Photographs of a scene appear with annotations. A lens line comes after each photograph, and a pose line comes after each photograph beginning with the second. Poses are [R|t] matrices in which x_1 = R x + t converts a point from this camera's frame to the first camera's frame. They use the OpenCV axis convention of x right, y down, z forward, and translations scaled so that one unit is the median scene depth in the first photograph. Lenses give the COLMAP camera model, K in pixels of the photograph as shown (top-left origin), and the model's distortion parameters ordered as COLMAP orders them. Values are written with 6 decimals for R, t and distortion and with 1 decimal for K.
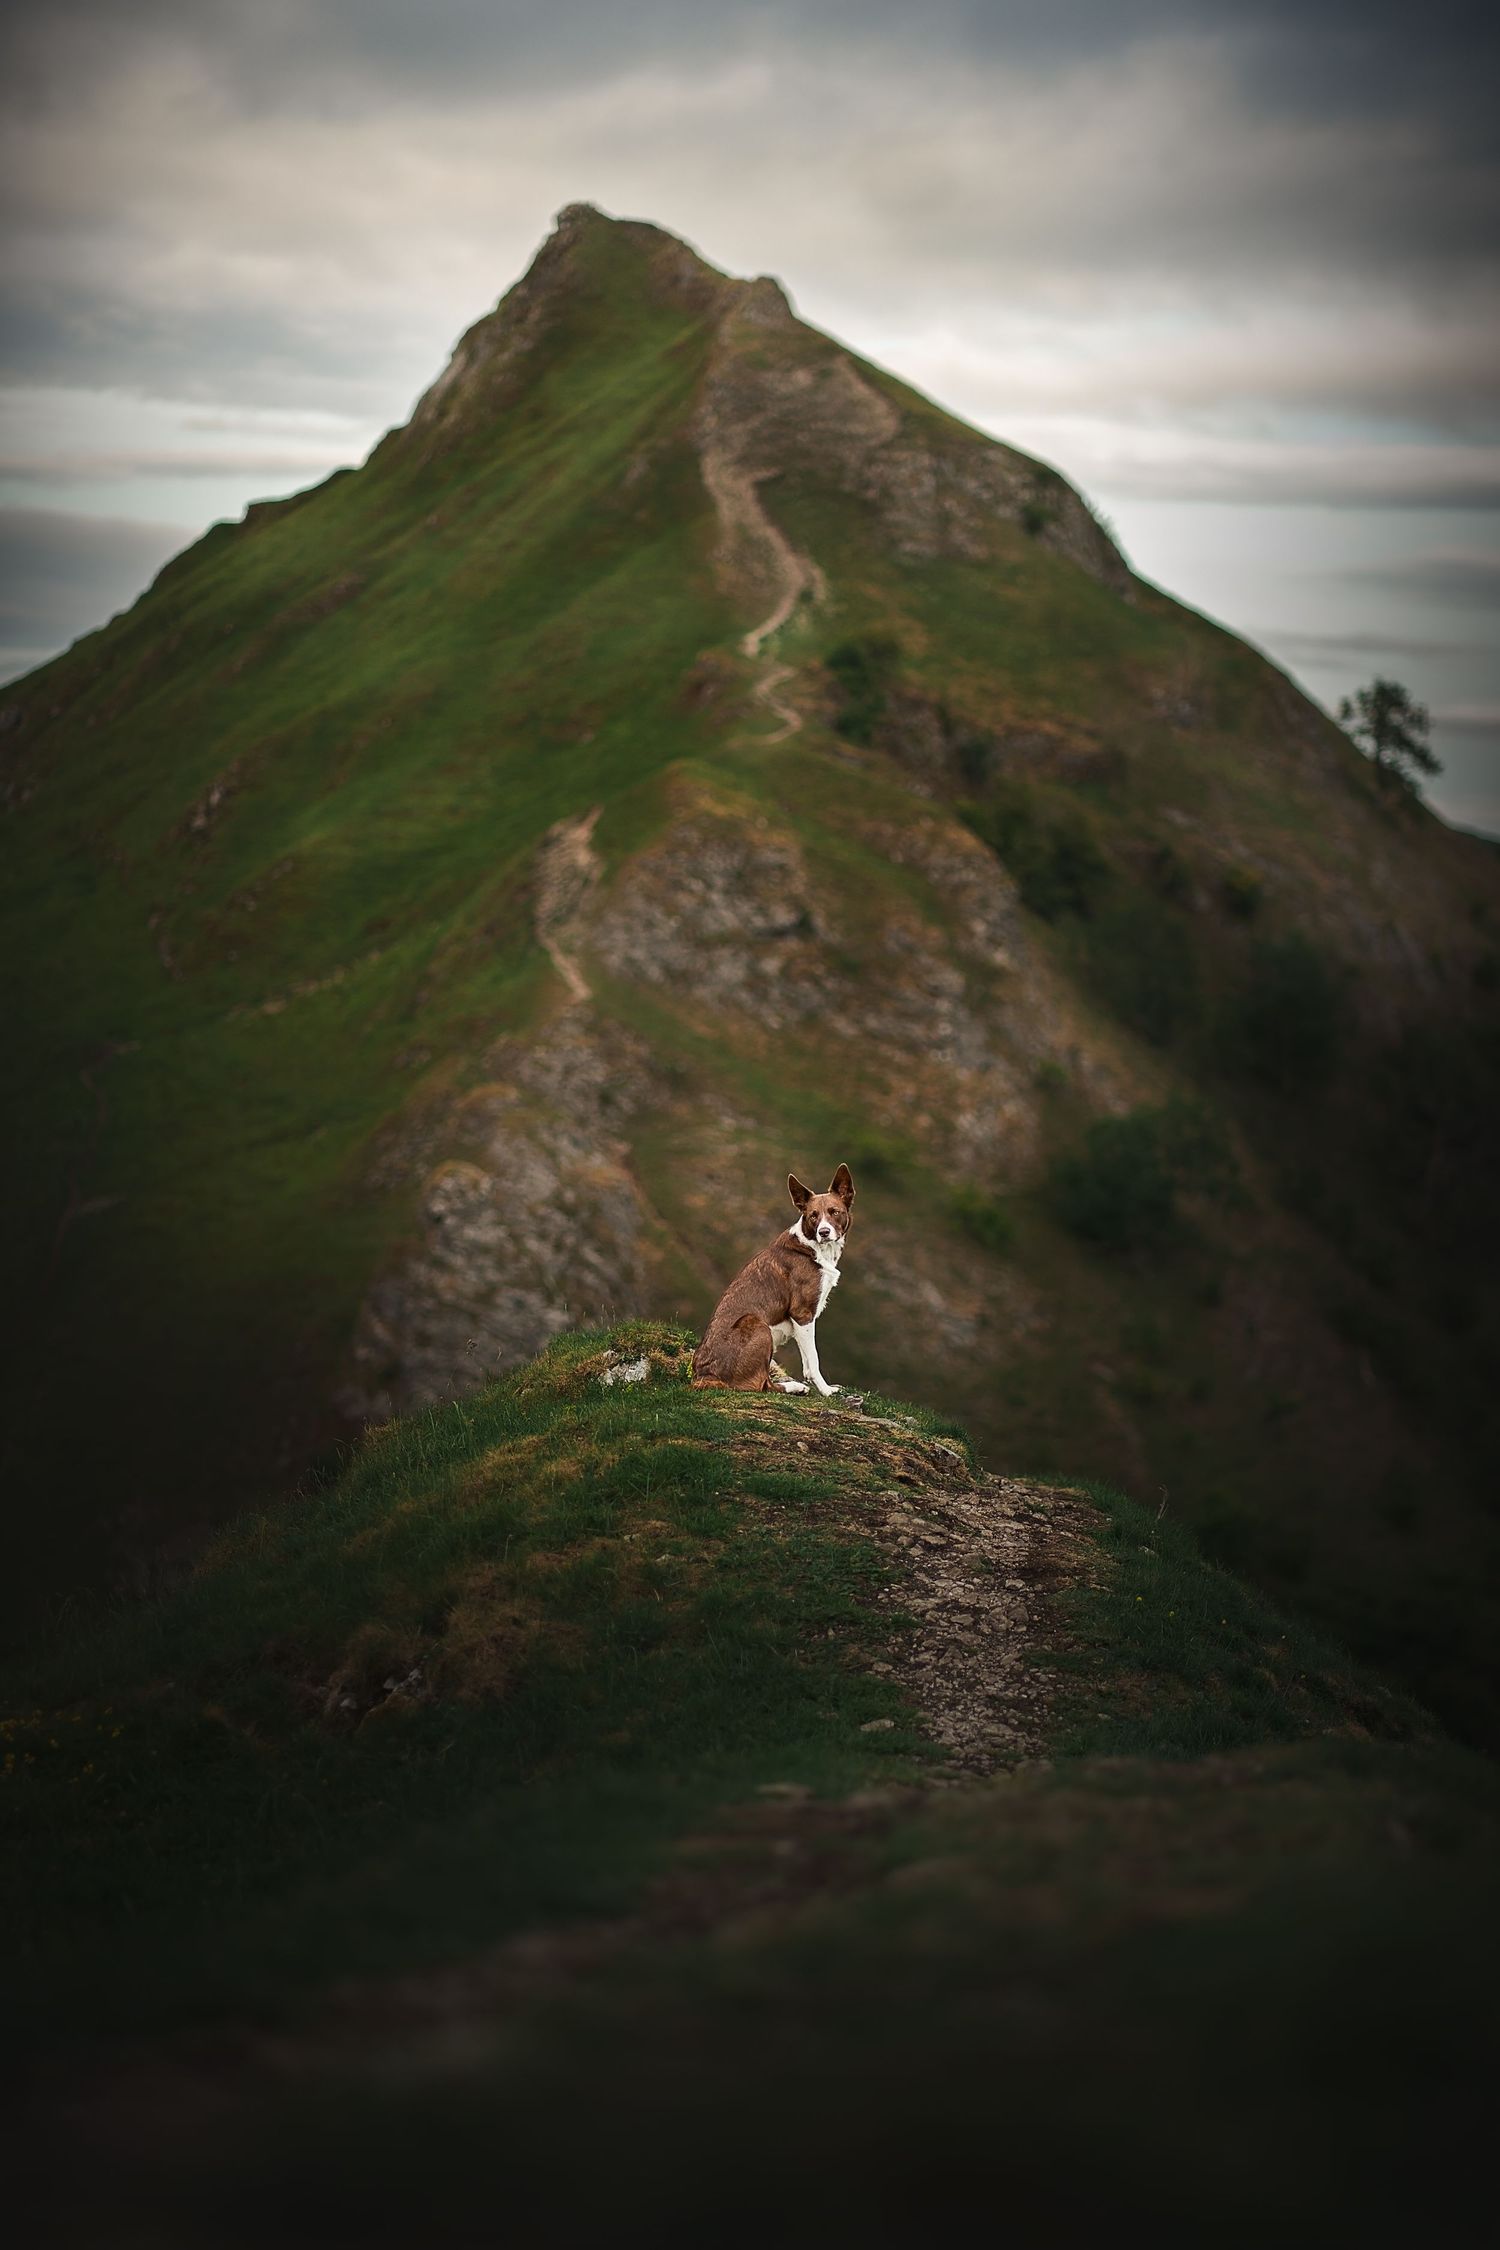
lens RADIAL K [[5503.6, 0, 748.6], [0, 5503.6, 1125.4], [0, 0, 1]] dist [-0.433142, 0.000000]
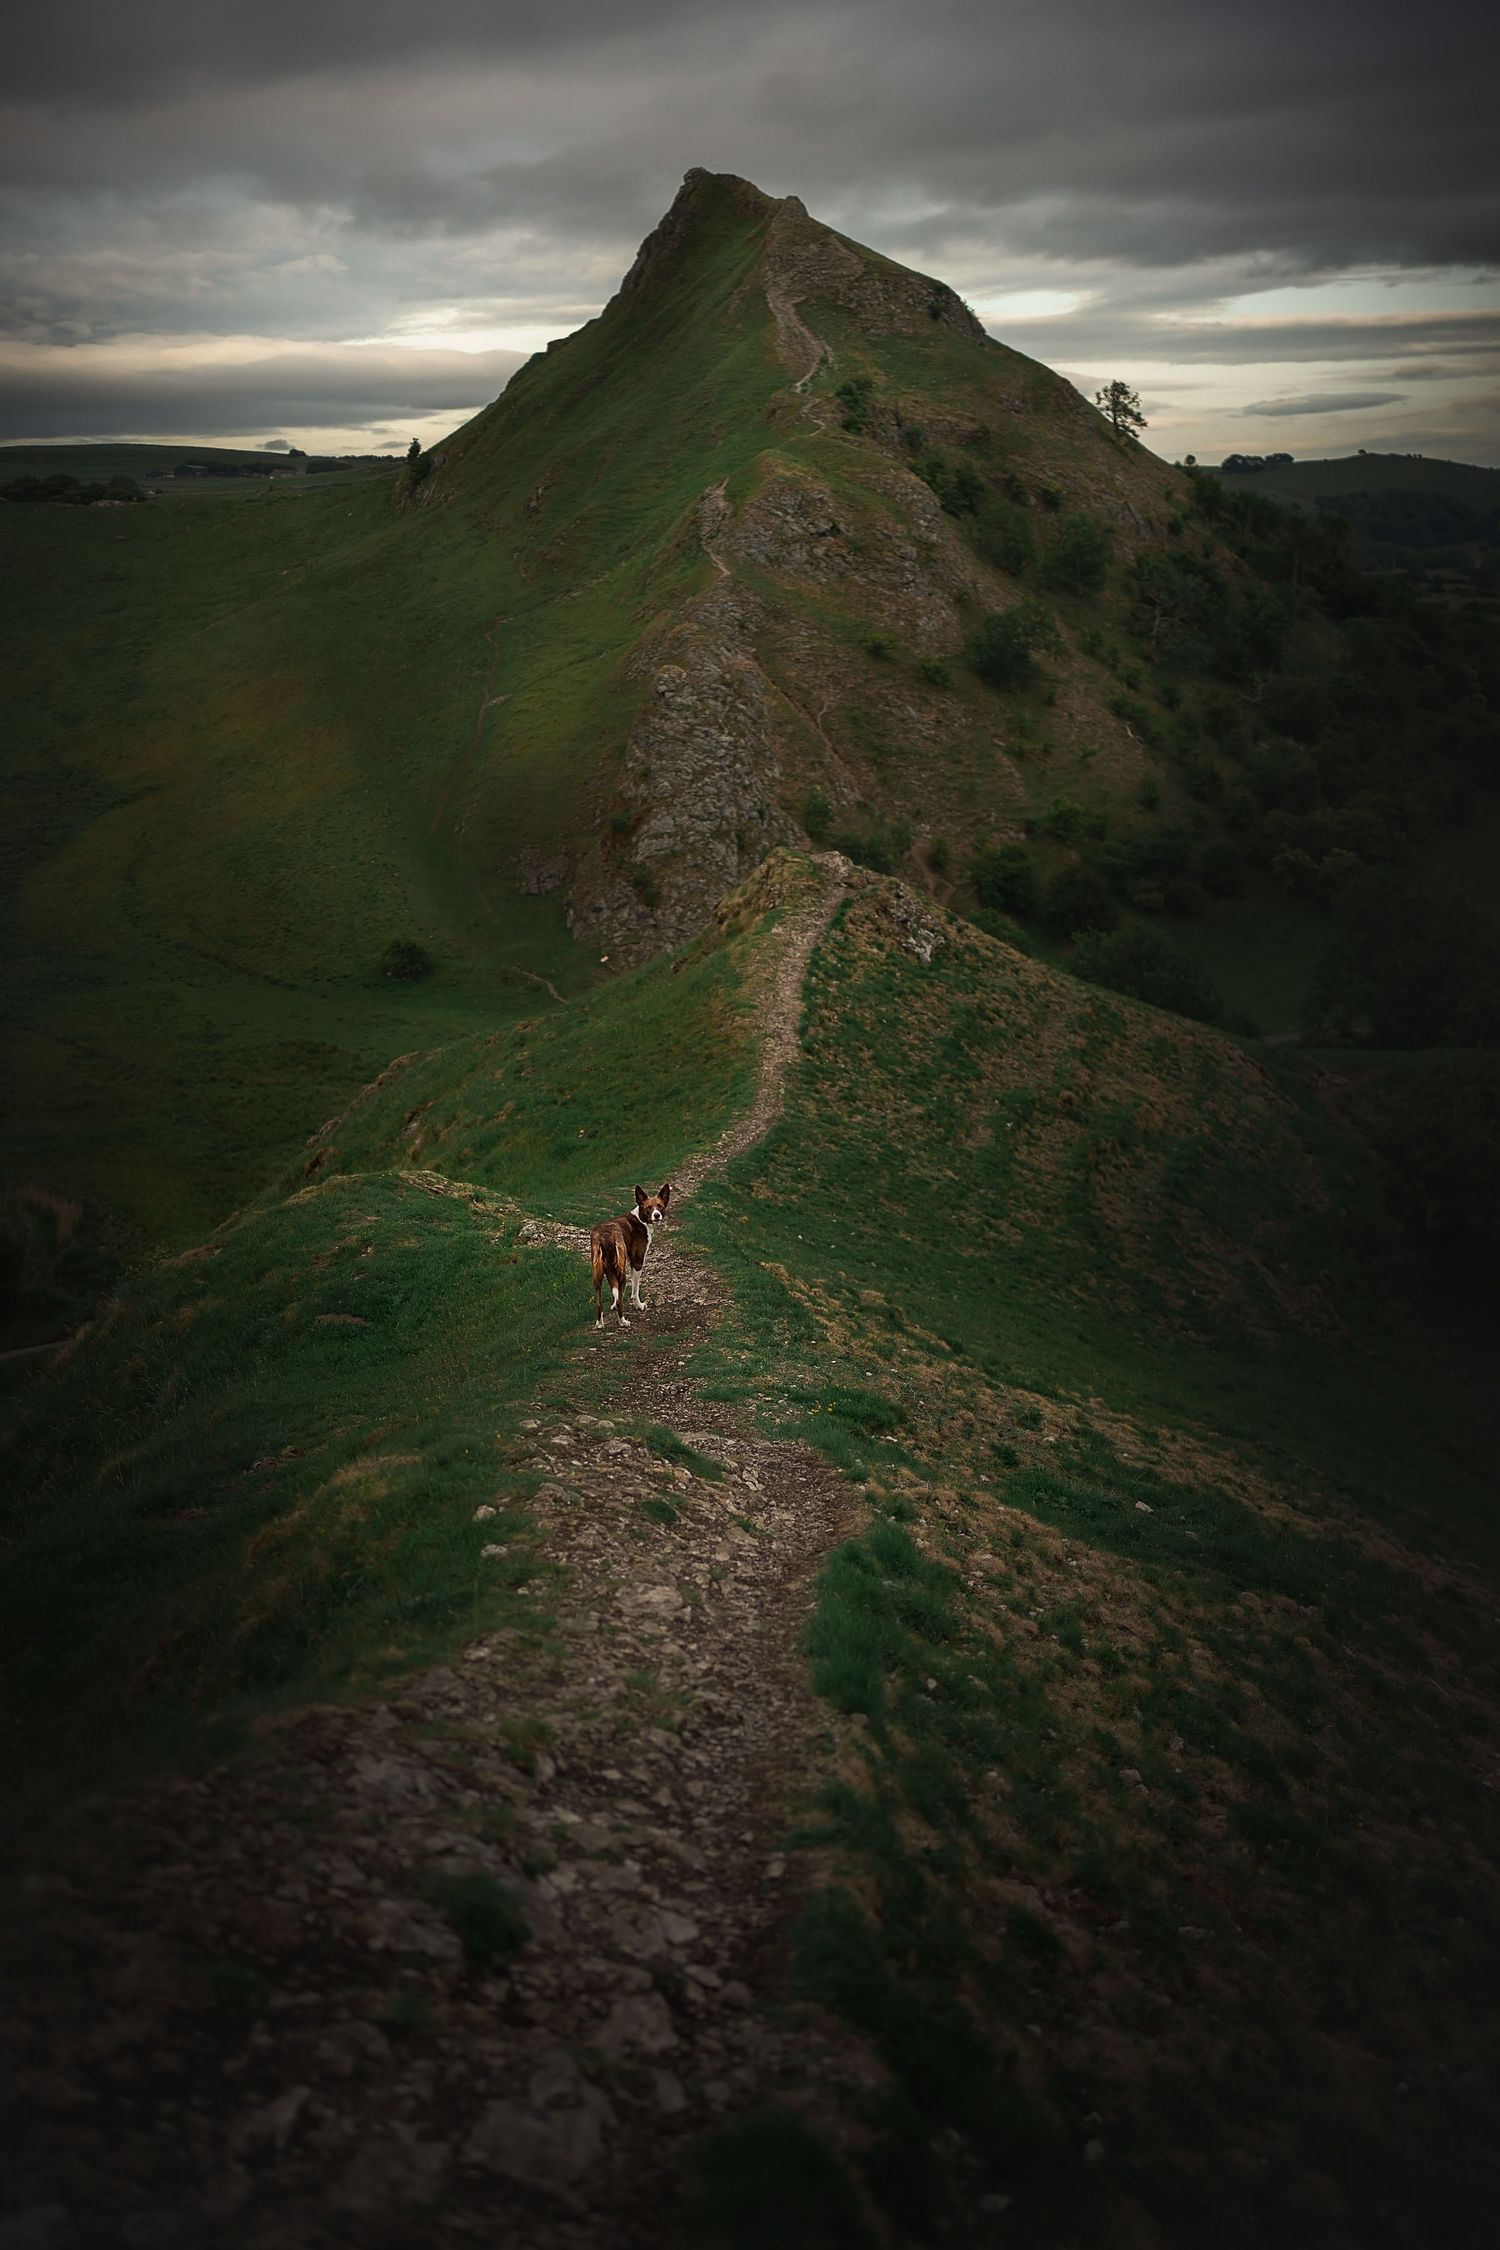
lens RADIAL K [[2377.1, 0, 749.7], [0, 2377.1, 1119.5], [0, 0, 1]] dist [-0.017961, 0.000000]
pose [[0.996222, -0.074211, -0.045109, 0.002206], [0.081727, 0.976805, 0.197922, -0.000208], [0.029375, -0.200861, 0.979179, 0.107361]]
